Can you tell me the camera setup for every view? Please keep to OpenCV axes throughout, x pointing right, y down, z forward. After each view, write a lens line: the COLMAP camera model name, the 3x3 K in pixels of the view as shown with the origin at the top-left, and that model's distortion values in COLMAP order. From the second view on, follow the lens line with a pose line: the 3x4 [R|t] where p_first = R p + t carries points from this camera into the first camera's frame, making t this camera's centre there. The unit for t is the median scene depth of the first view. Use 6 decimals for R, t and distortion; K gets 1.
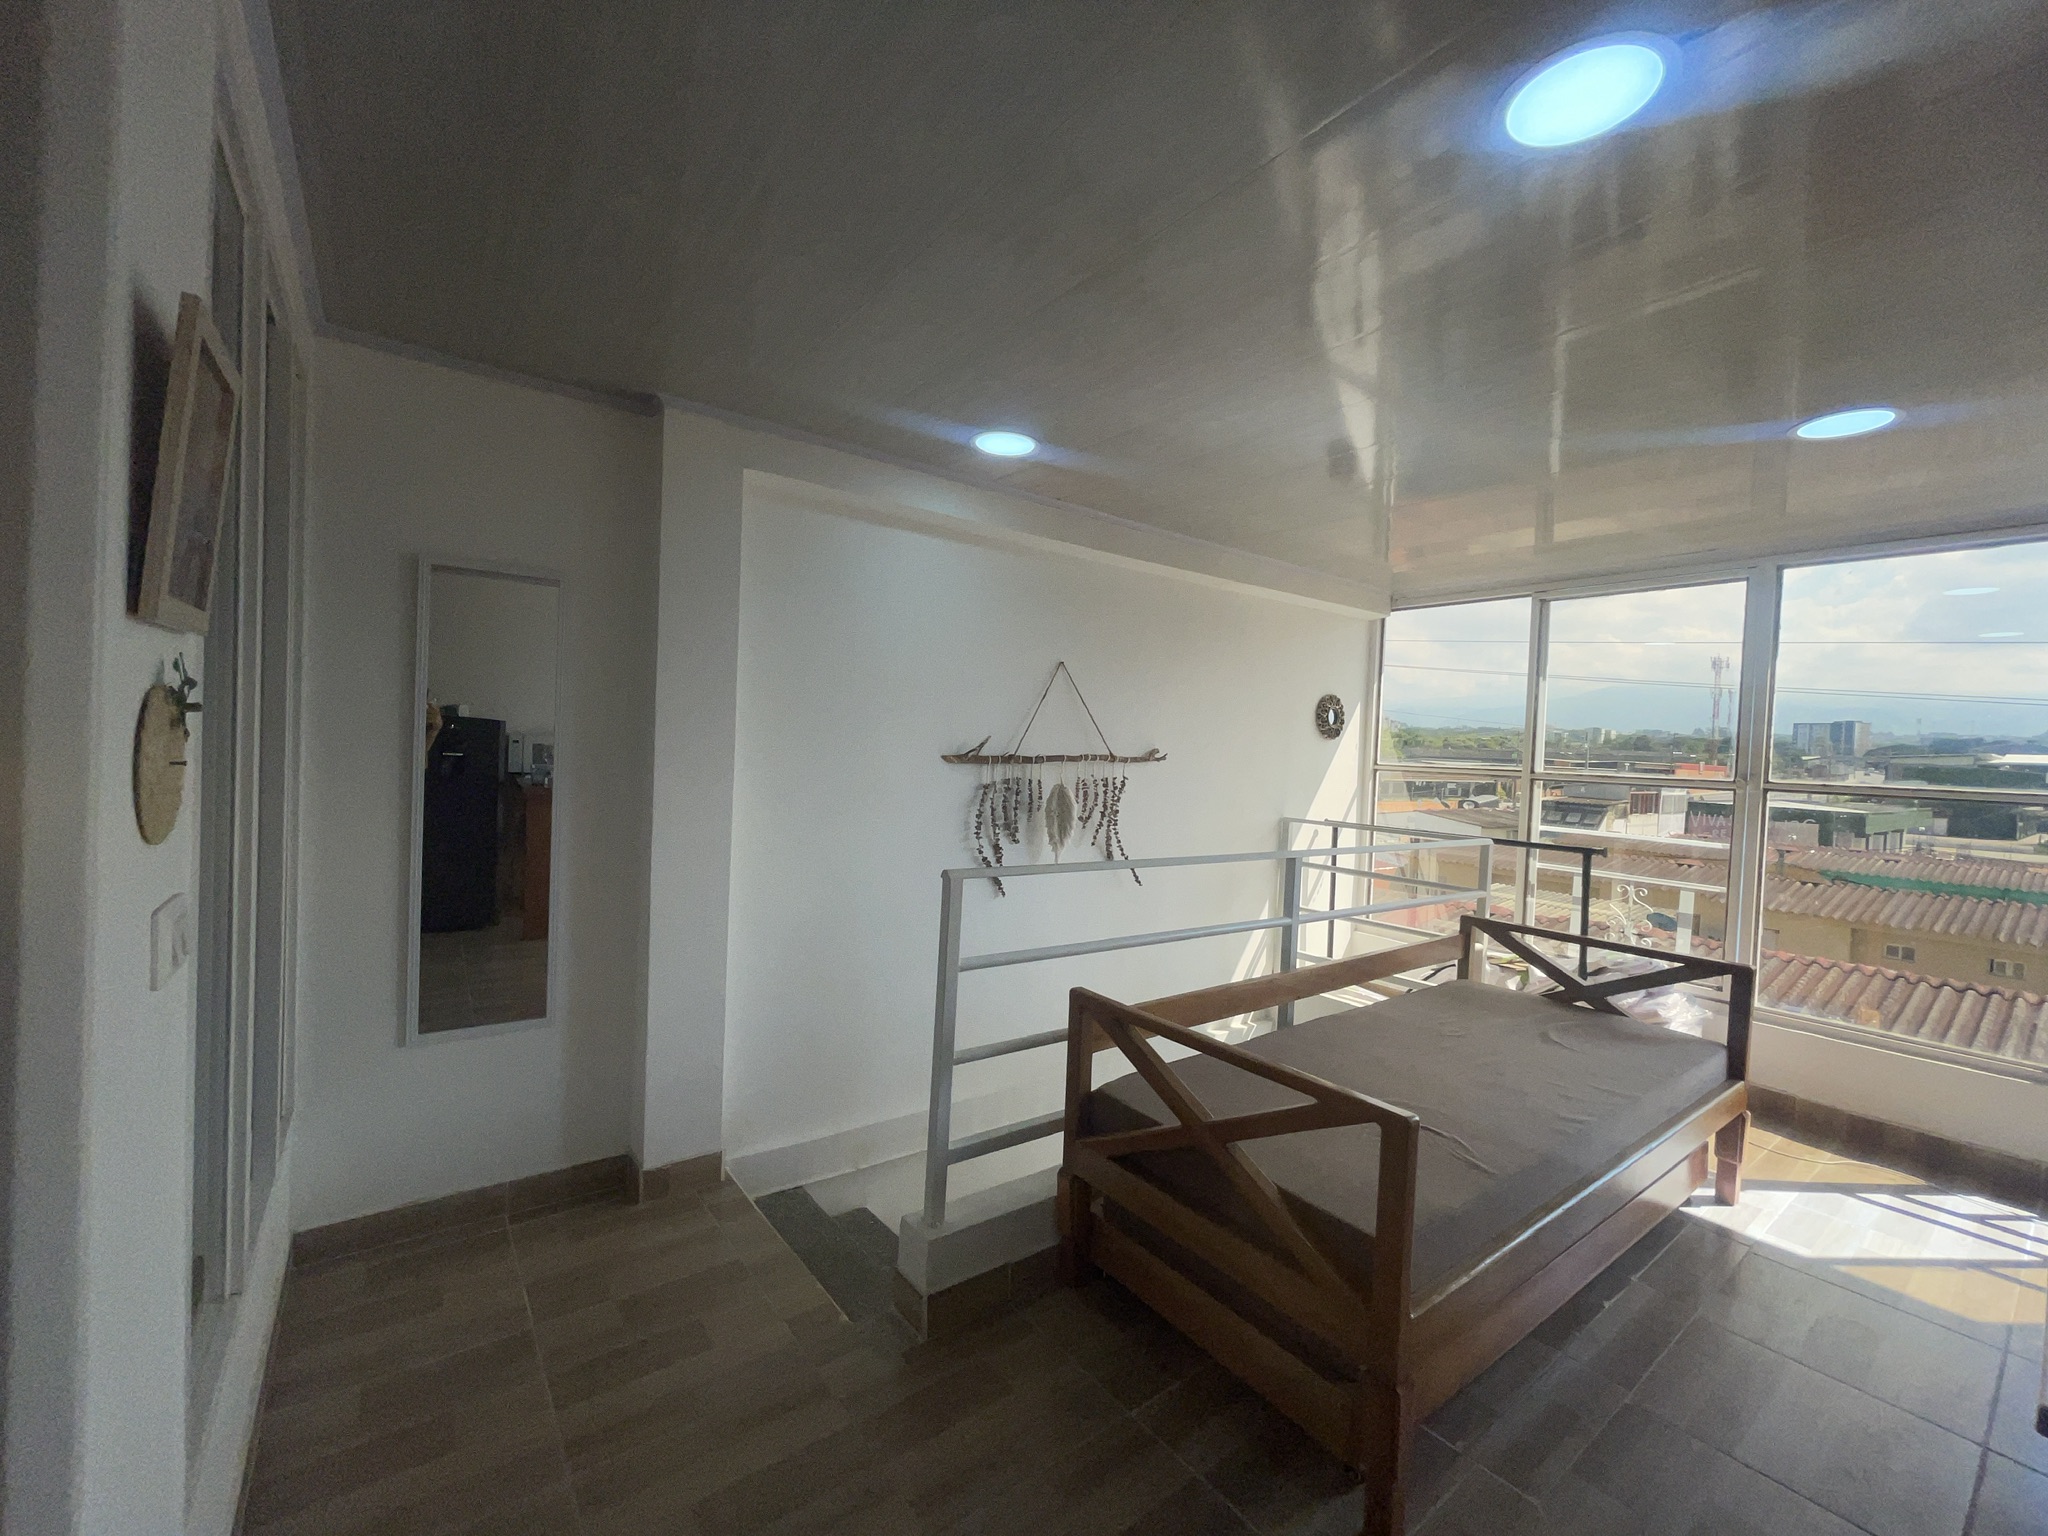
lens RADIAL K [[829.5, 0, 1011.5], [0, 829.5, 761.5], [0, 0, 1]] dist [0.000248, -0.000381]
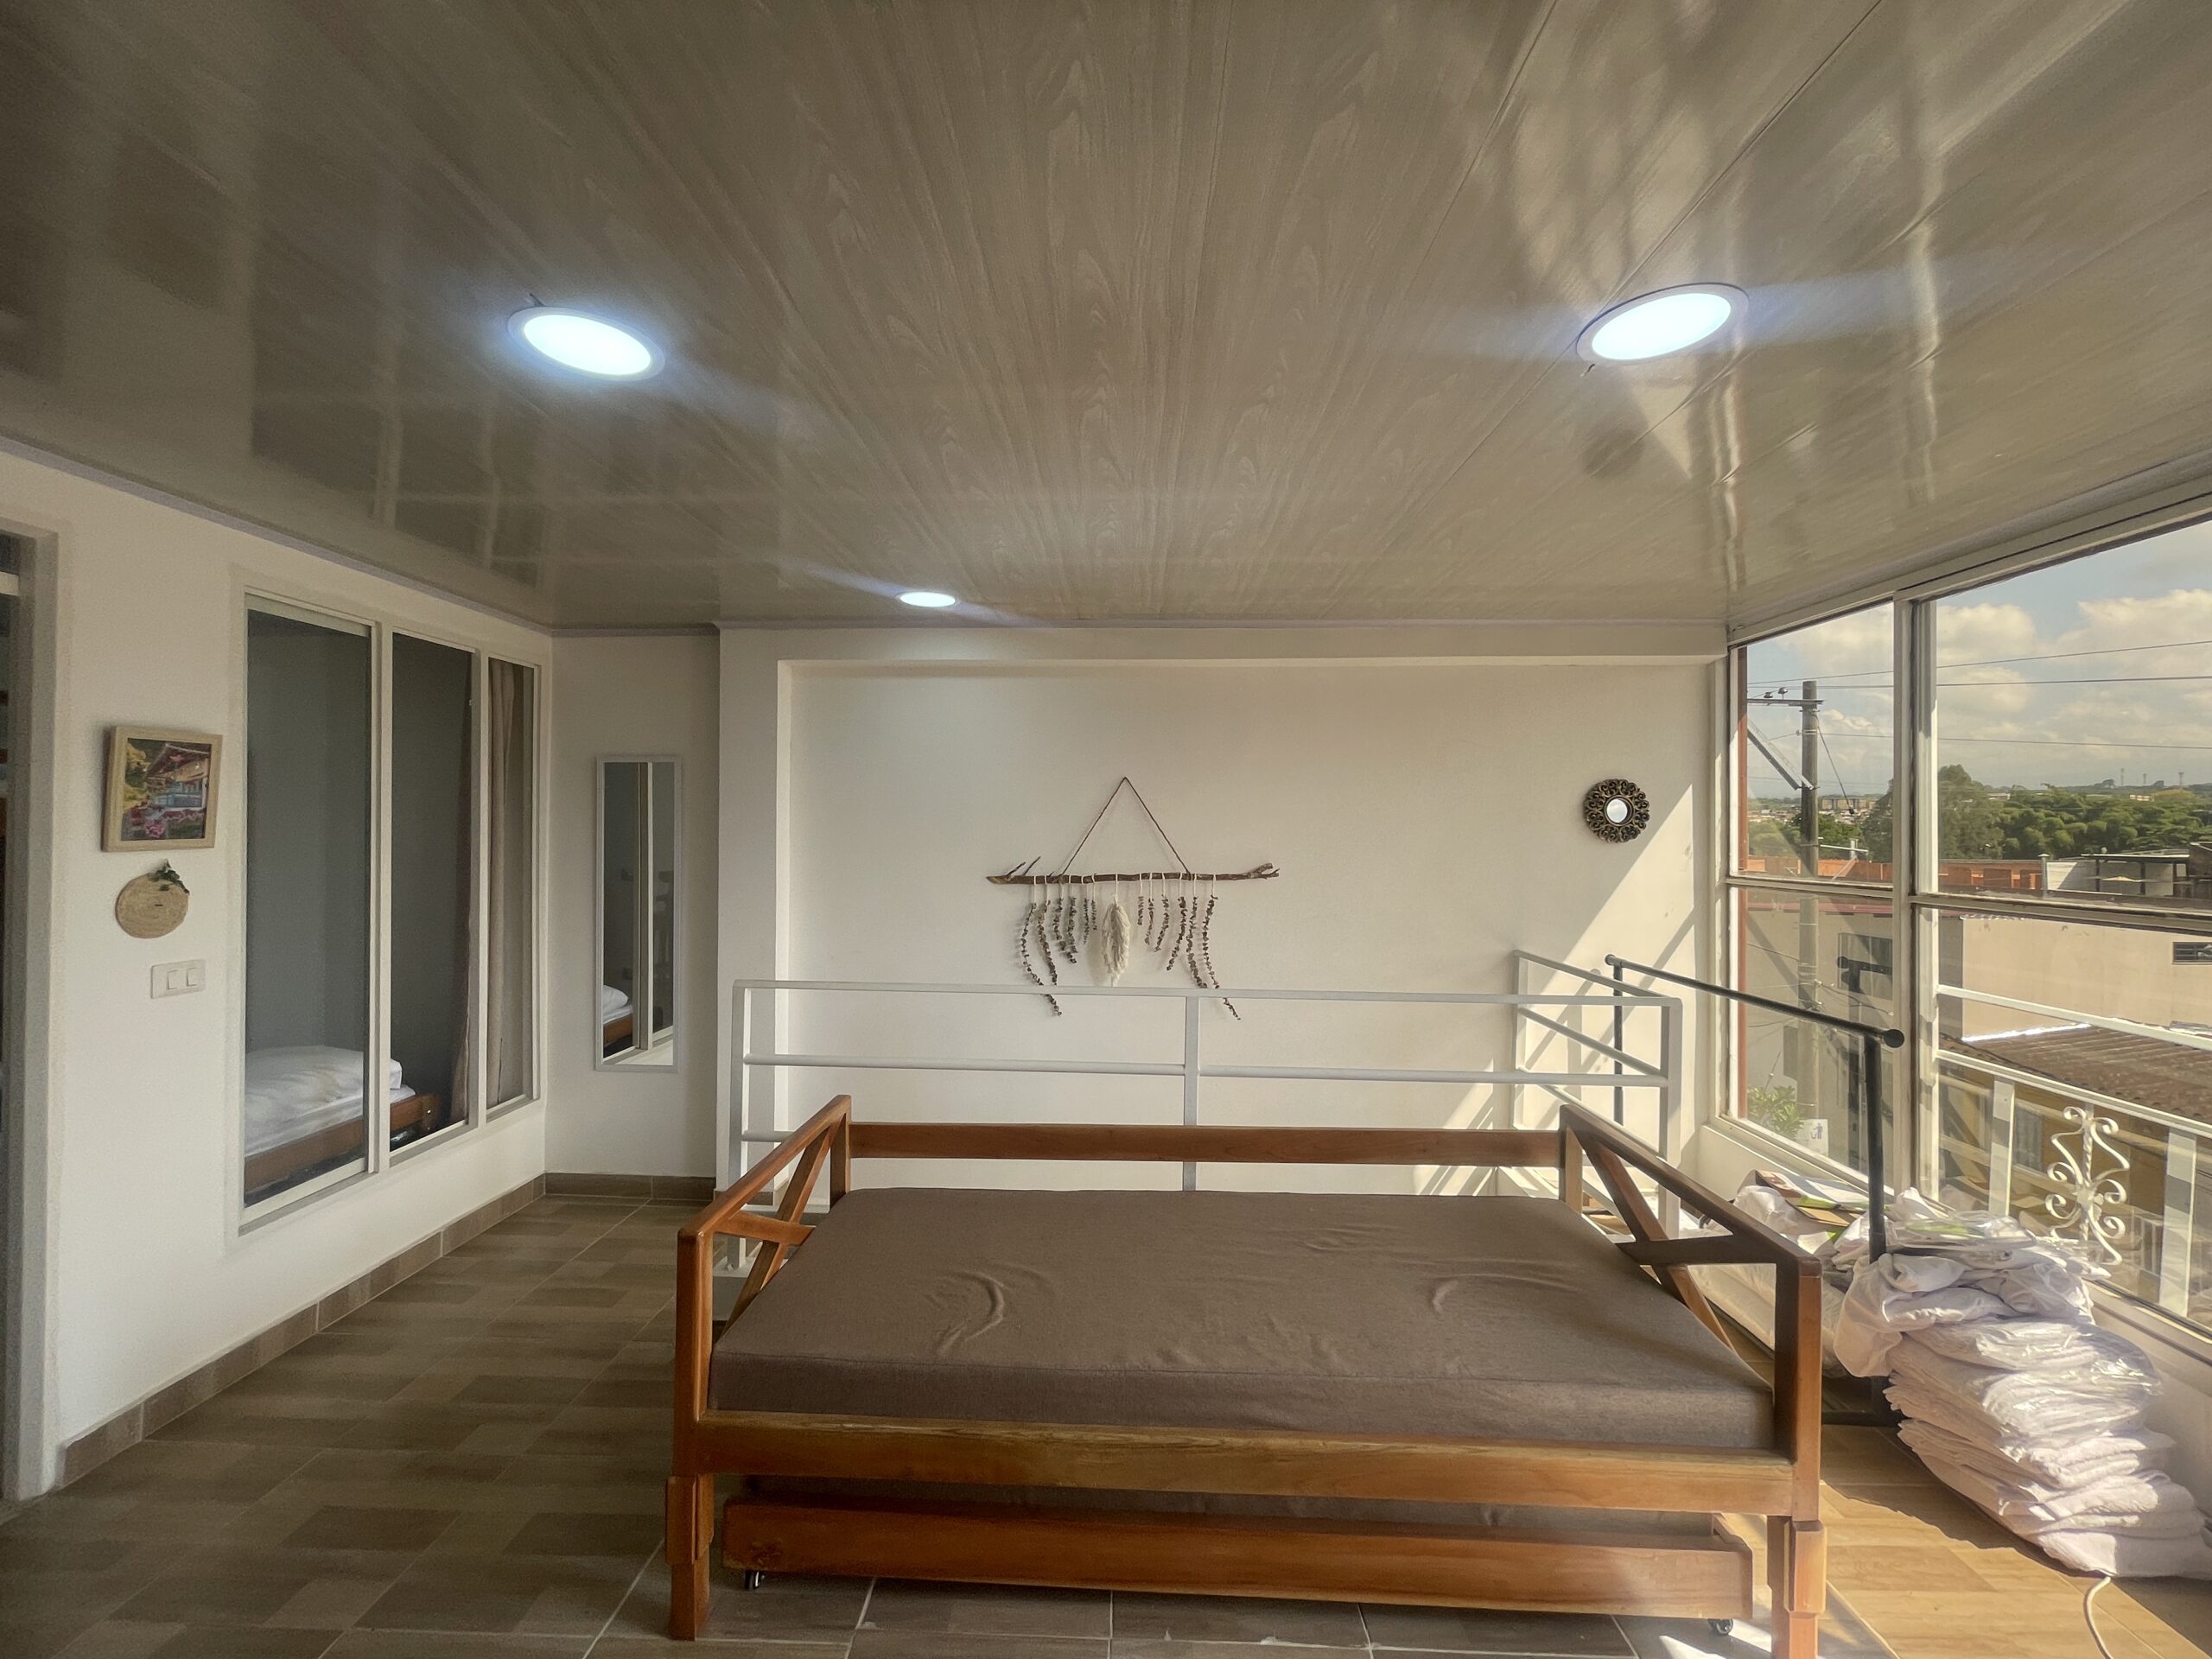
lens RADIAL K [[895.9, 0, 1096.4], [0, 895.9, 820.7], [0, 0, 1]] dist [0.000248, -0.000381]
pose [[0.780756, -0.042122, -0.623415, 0.702484], [0.014519, 0.998679, -0.049293, -0.019175], [0.624668, 0.029435, 0.780336, 0.167382]]
